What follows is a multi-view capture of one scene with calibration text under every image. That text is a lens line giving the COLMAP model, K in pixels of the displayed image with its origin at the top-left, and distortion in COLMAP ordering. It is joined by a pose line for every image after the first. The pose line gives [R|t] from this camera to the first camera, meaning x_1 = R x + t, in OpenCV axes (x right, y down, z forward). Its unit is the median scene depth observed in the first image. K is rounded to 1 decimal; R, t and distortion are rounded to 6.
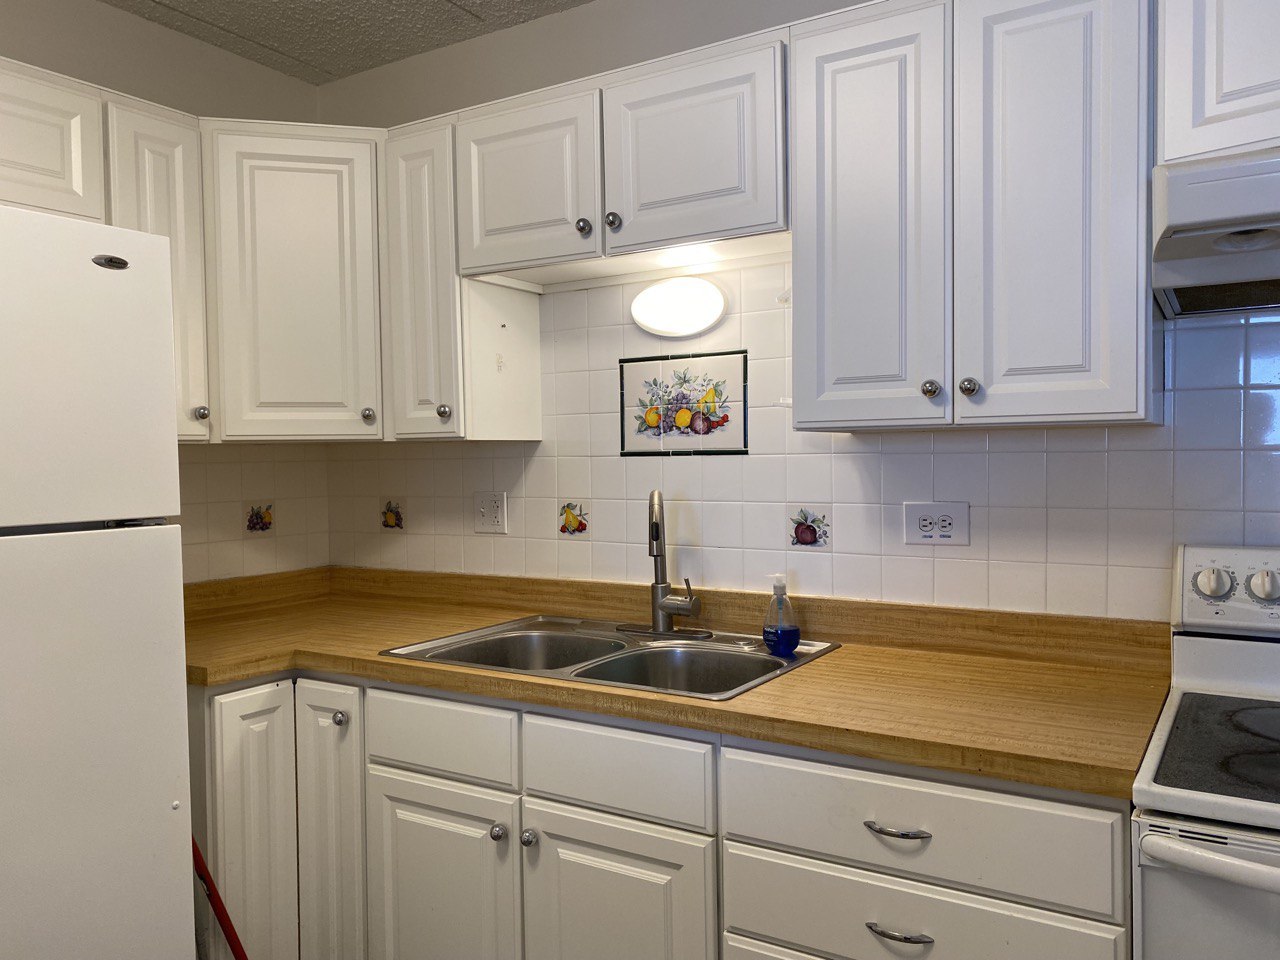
lens RADIAL K [[982.6, 0, 653.8], [0, 982.6, 481.2], [0, 0, 1]] dist [0.032471, -0.011049]
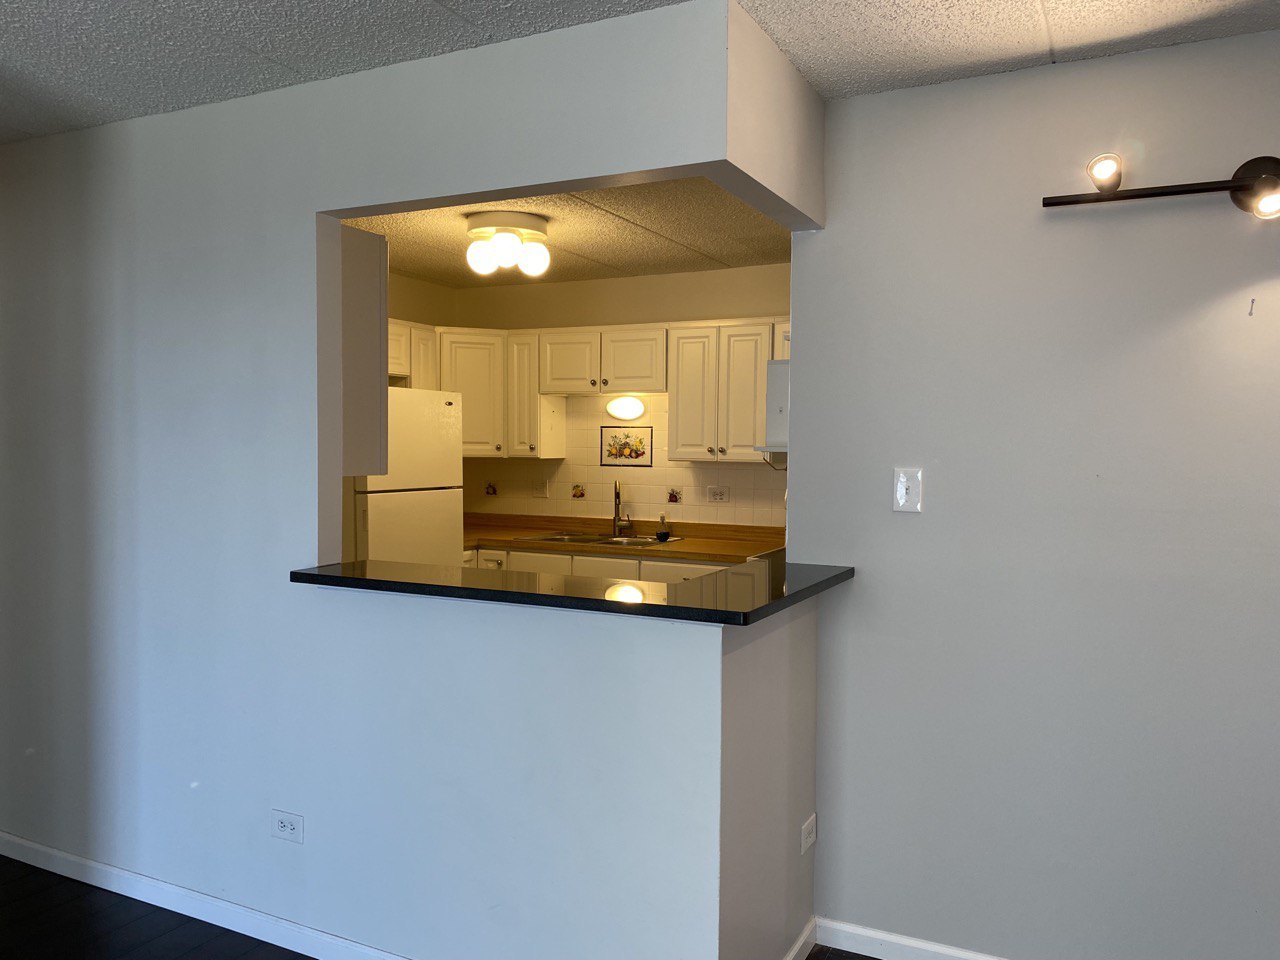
lens RADIAL K [[982.6, 0, 640.6], [0, 982.6, 481.6], [0, 0, 1]] dist [0.032471, -0.011049]
pose [[0.996652, 0.020021, 0.079272, -0.146685], [-0.020999, 0.999713, 0.011528, -0.019930], [-0.079019, -0.013154, 0.996786, -1.667393]]
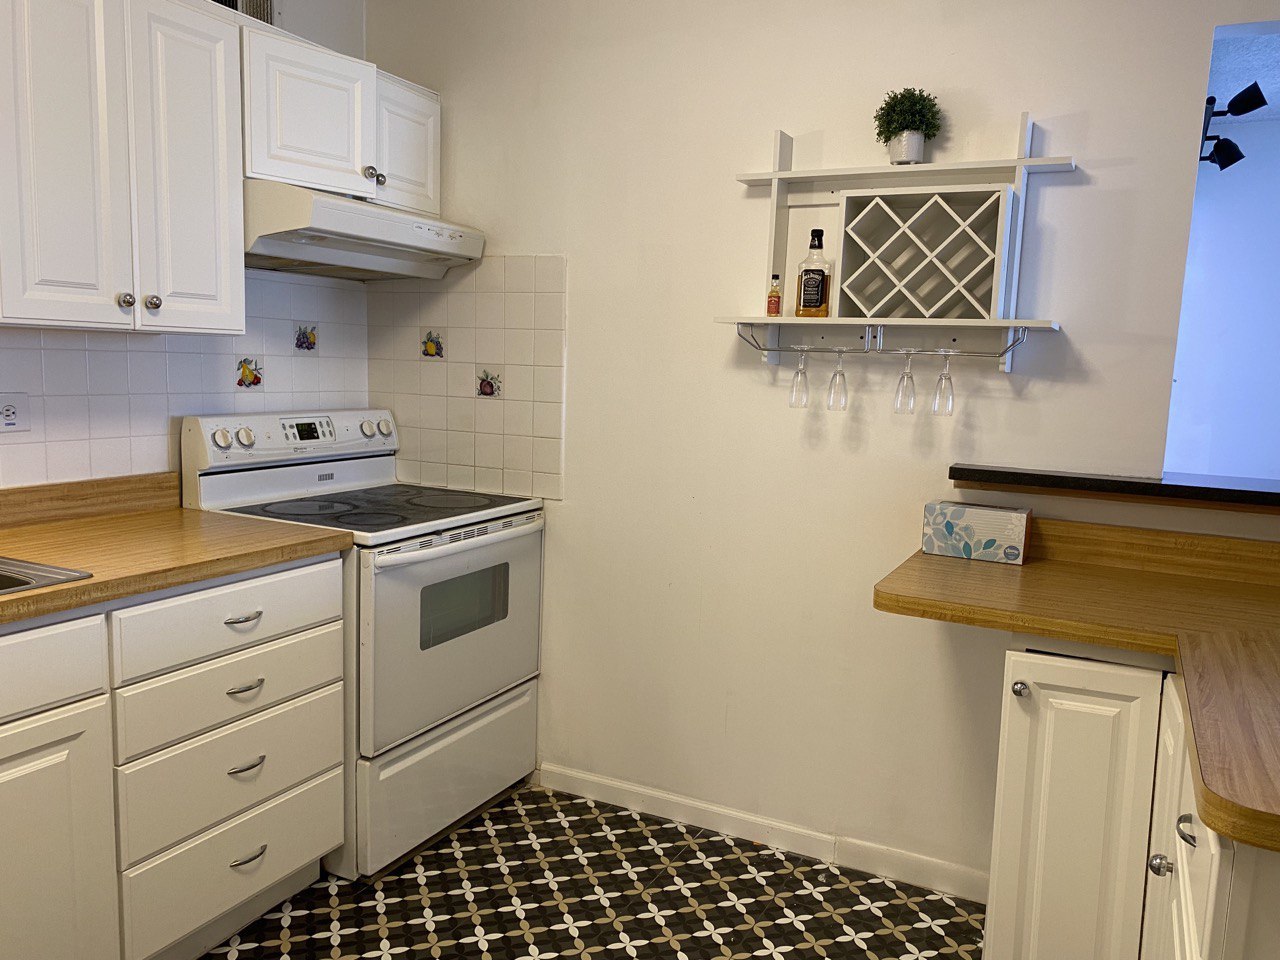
lens RADIAL K [[982.6, 0, 640.5], [0, 982.6, 483.1], [0, 0, 1]] dist [0.032471, -0.011049]
pose [[-0.087840, -0.115233, 0.989447, -0.834373], [-0.003402, 0.993315, 0.115382, -0.009054], [-0.996129, 0.006769, -0.087645, 0.373924]]
